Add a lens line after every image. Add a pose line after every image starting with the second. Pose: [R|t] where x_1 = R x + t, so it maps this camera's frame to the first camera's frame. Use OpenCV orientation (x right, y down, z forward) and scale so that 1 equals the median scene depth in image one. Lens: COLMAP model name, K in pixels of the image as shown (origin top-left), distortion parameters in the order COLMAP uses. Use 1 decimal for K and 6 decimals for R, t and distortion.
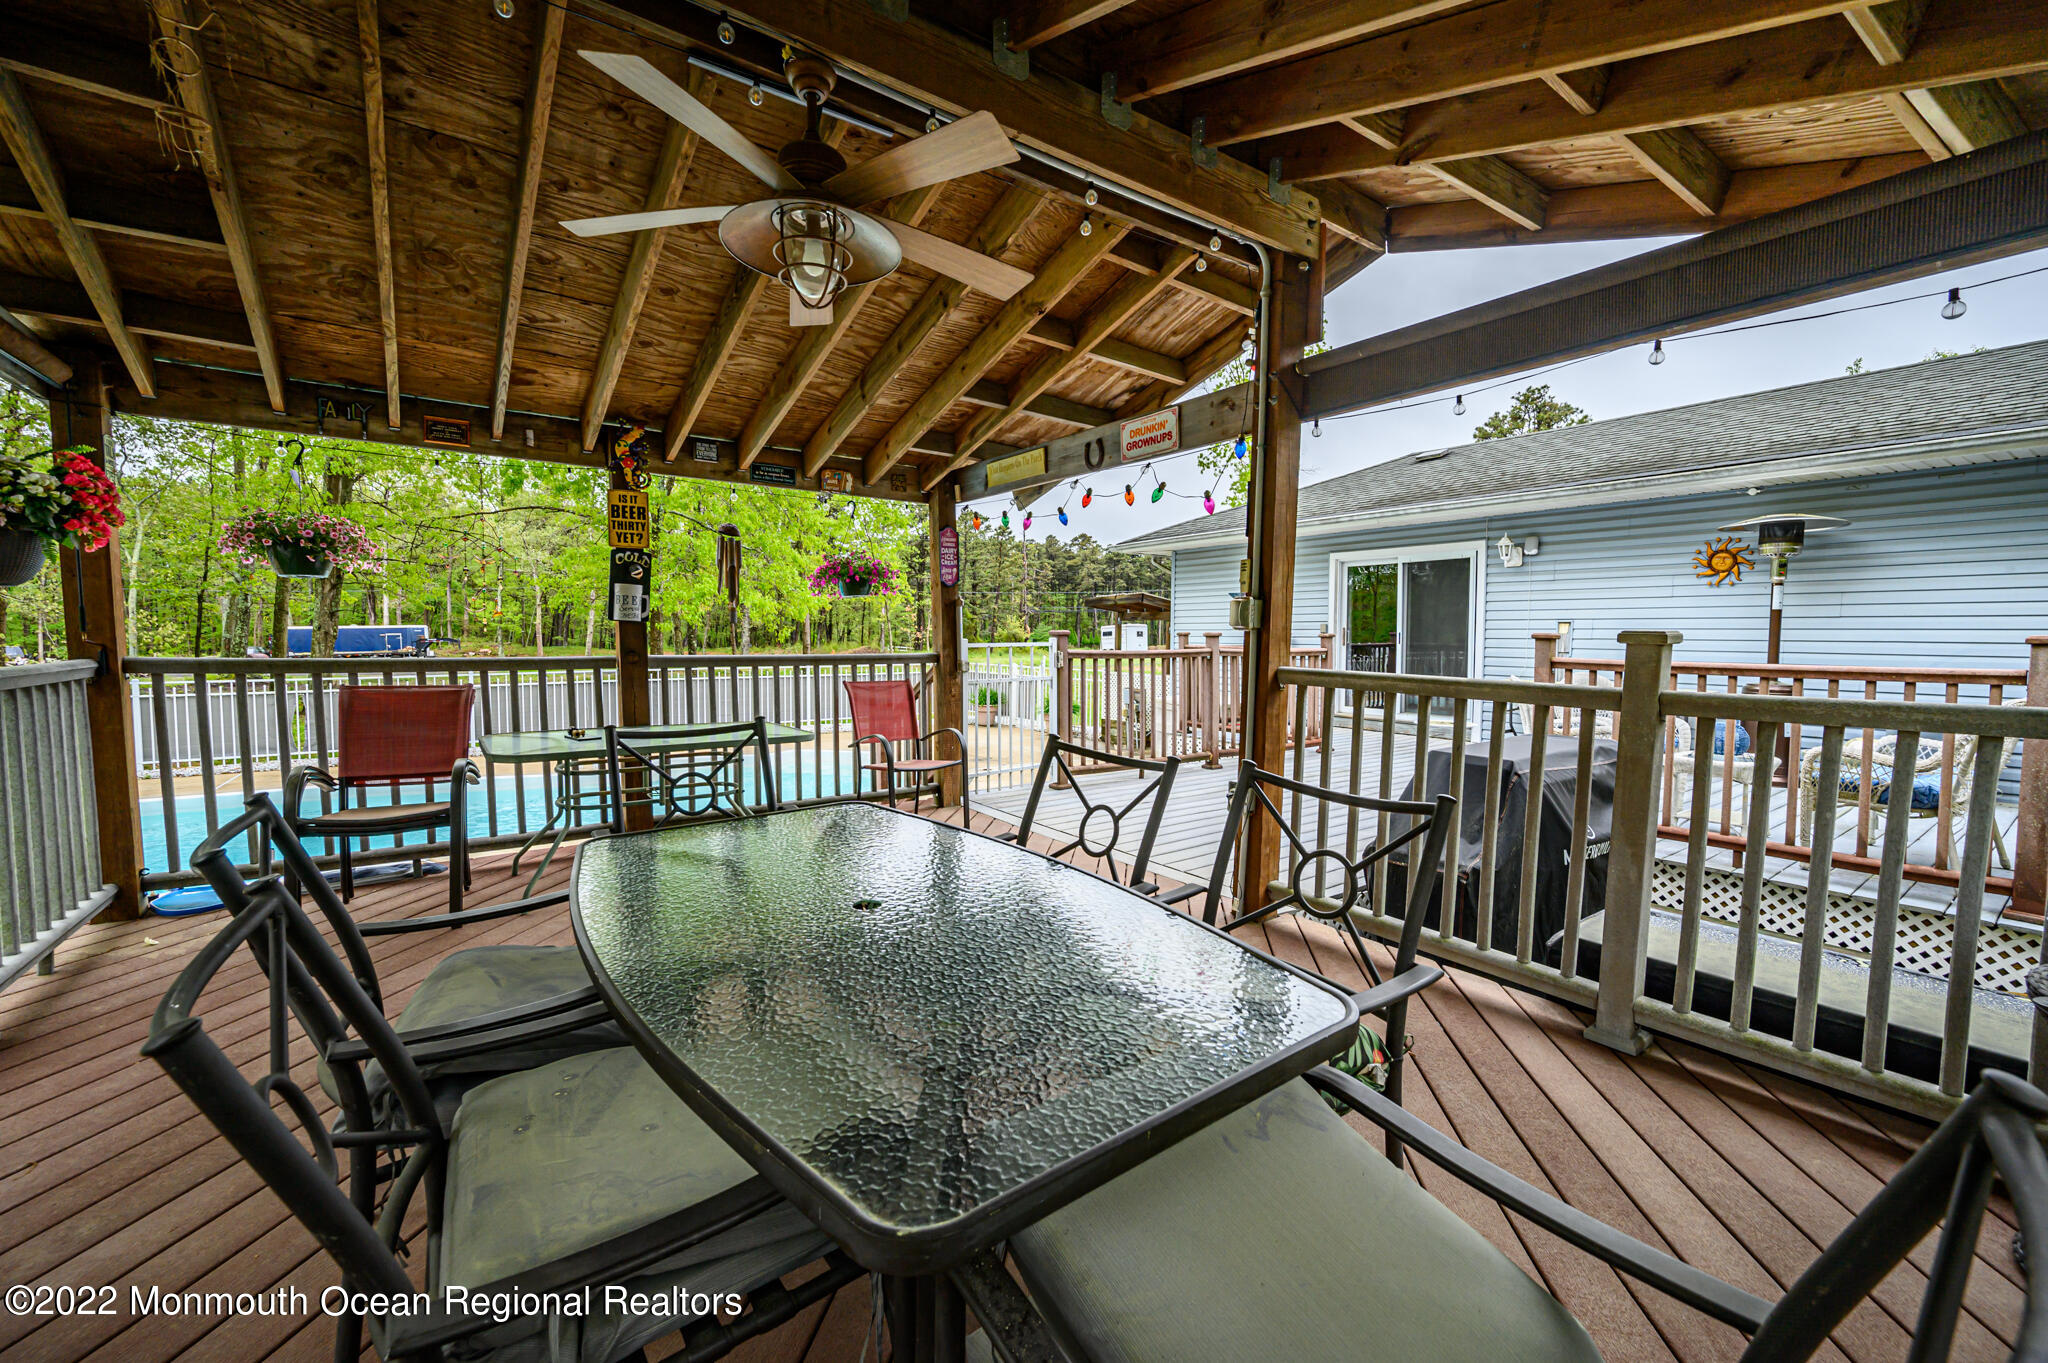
lens RADIAL K [[806.6, 0, 1028.7], [0, 806.6, 666.2], [0, 0, 1]] dist [-0.001033, -0.000106]
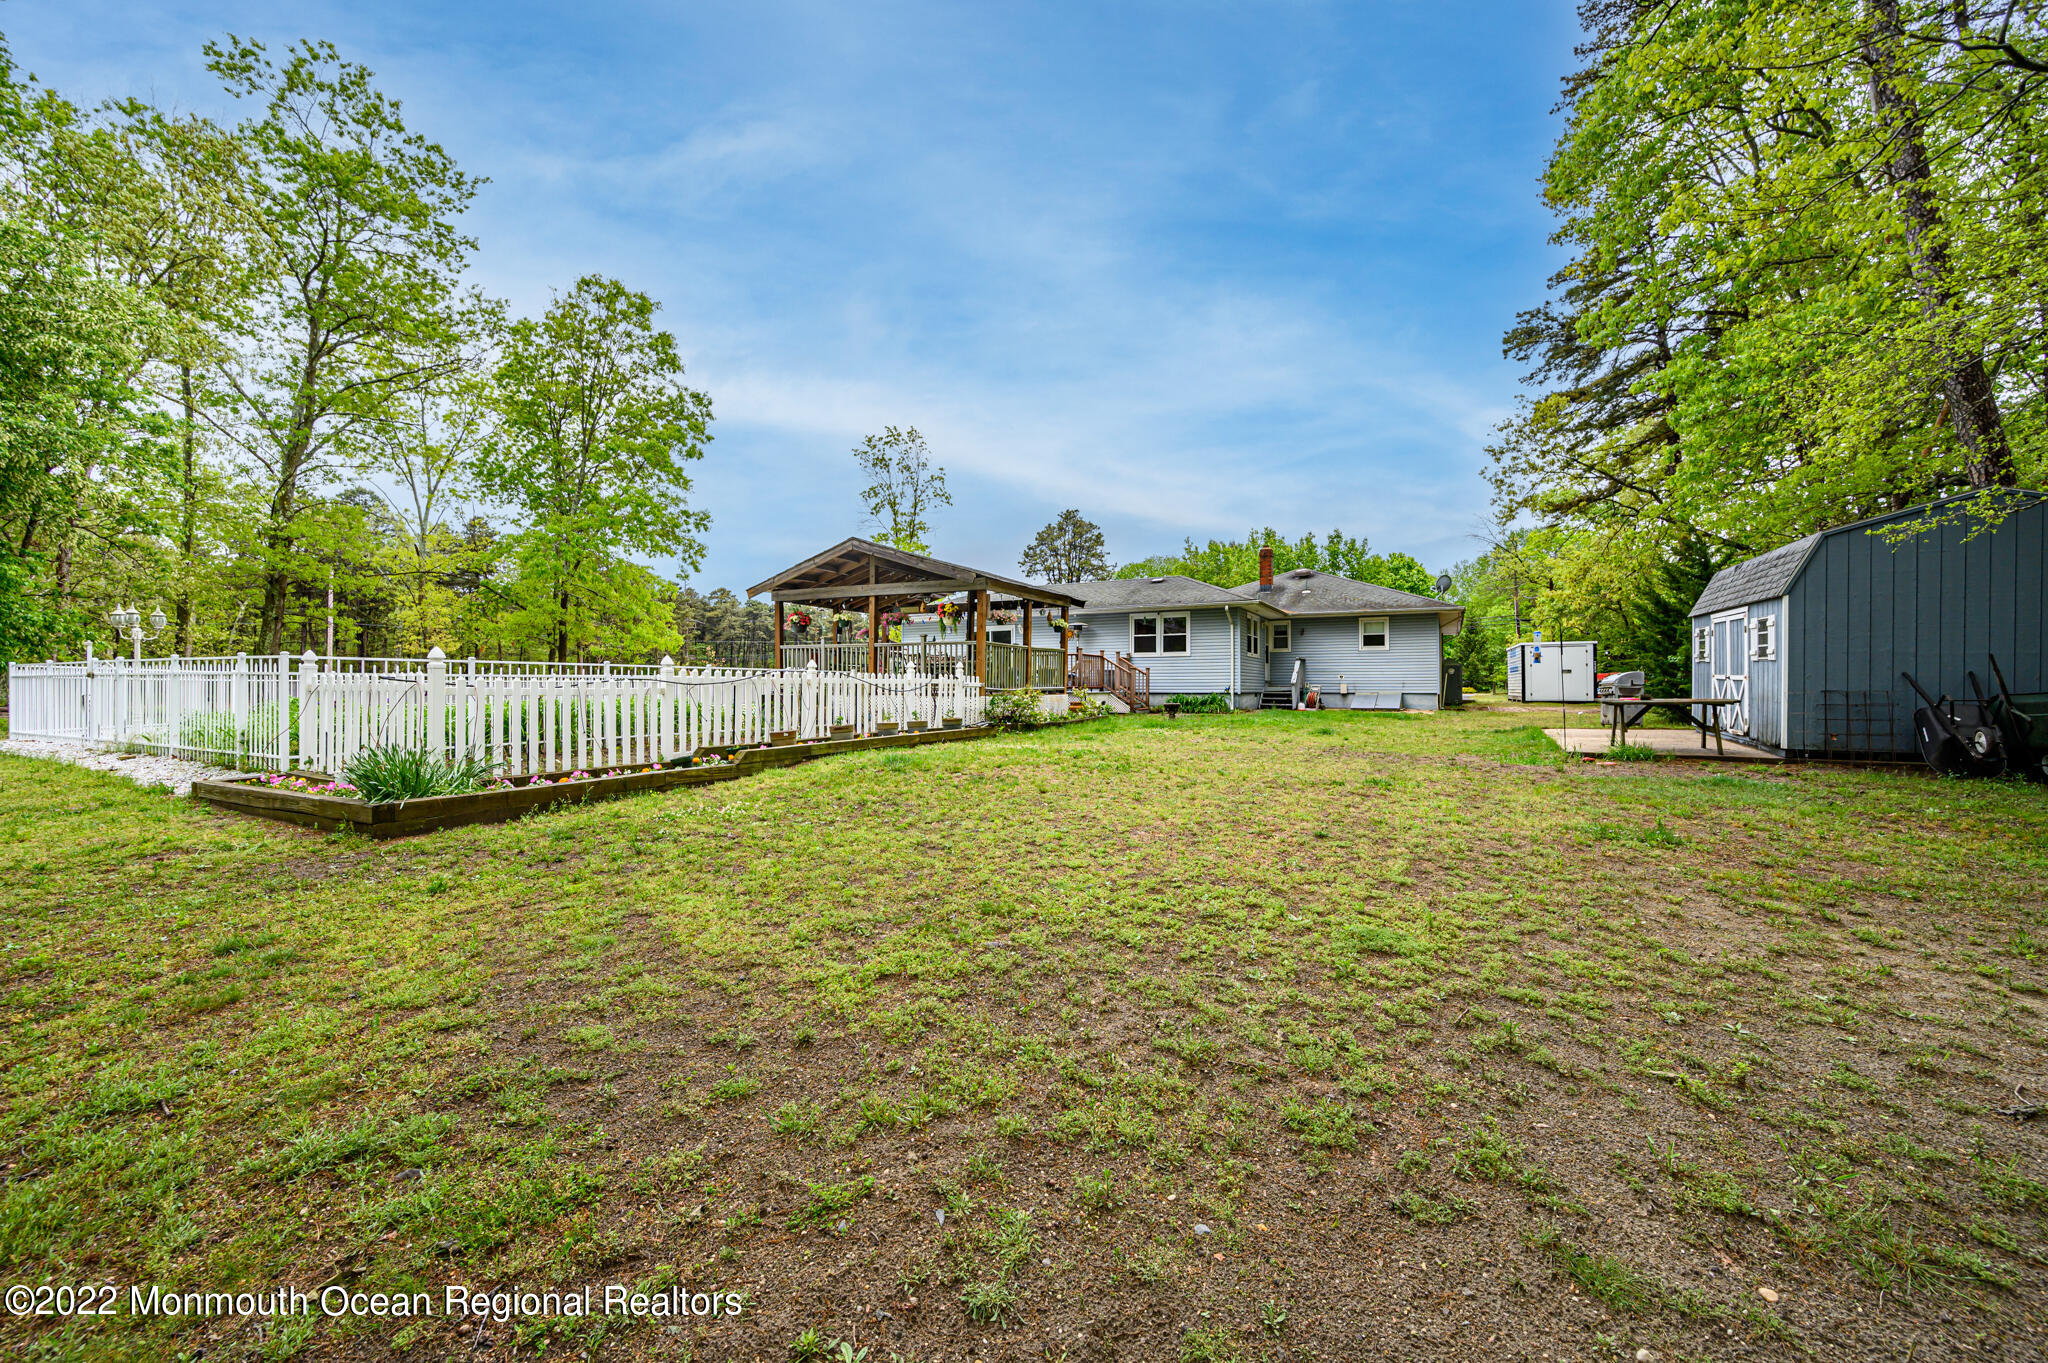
lens RADIAL K [[806.6, 0, 1023.8], [0, 806.6, 680.0], [0, 0, 1]] dist [-0.001033, -0.000106]
pose [[0.892863, -0.001909, 0.450324, -1.005887], [0.024044, 0.998767, -0.043438, 0.237125], [-0.449686, 0.049612, 0.891808, -2.199215]]
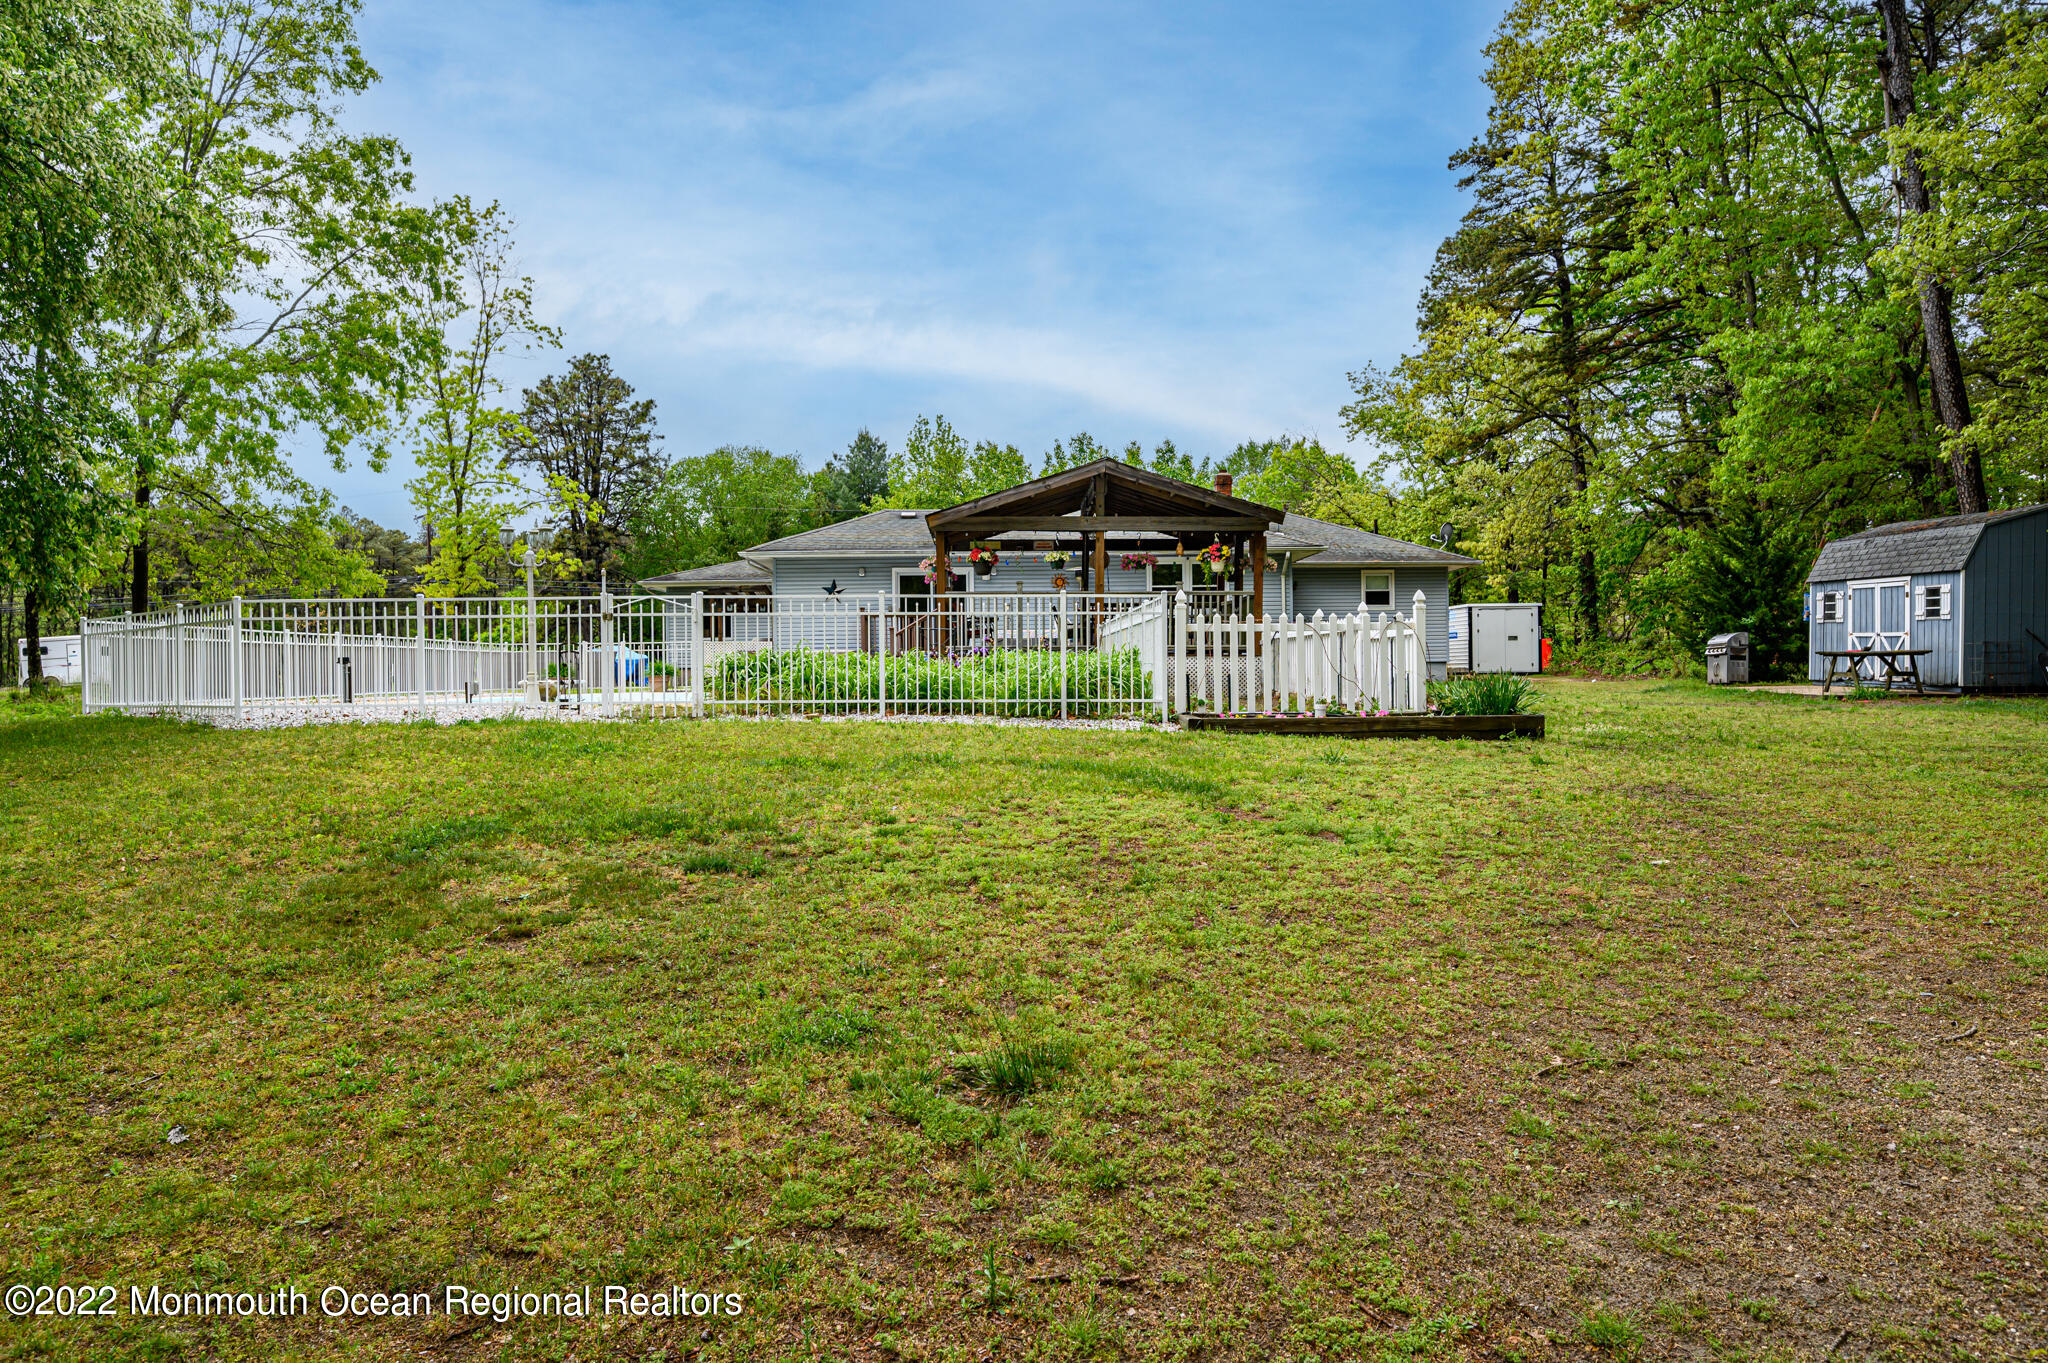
lens RADIAL K [[1491.2, 0, 1006.7], [0, 1491.2, 686.2], [0, 0, 1]] dist [-0.008628, -0.001121]
pose [[0.573372, -0.016399, 0.819131, -3.314232], [0.046268, 0.998852, -0.012390, 0.269244], [-0.817987, 0.045004, 0.573473, -1.685510]]
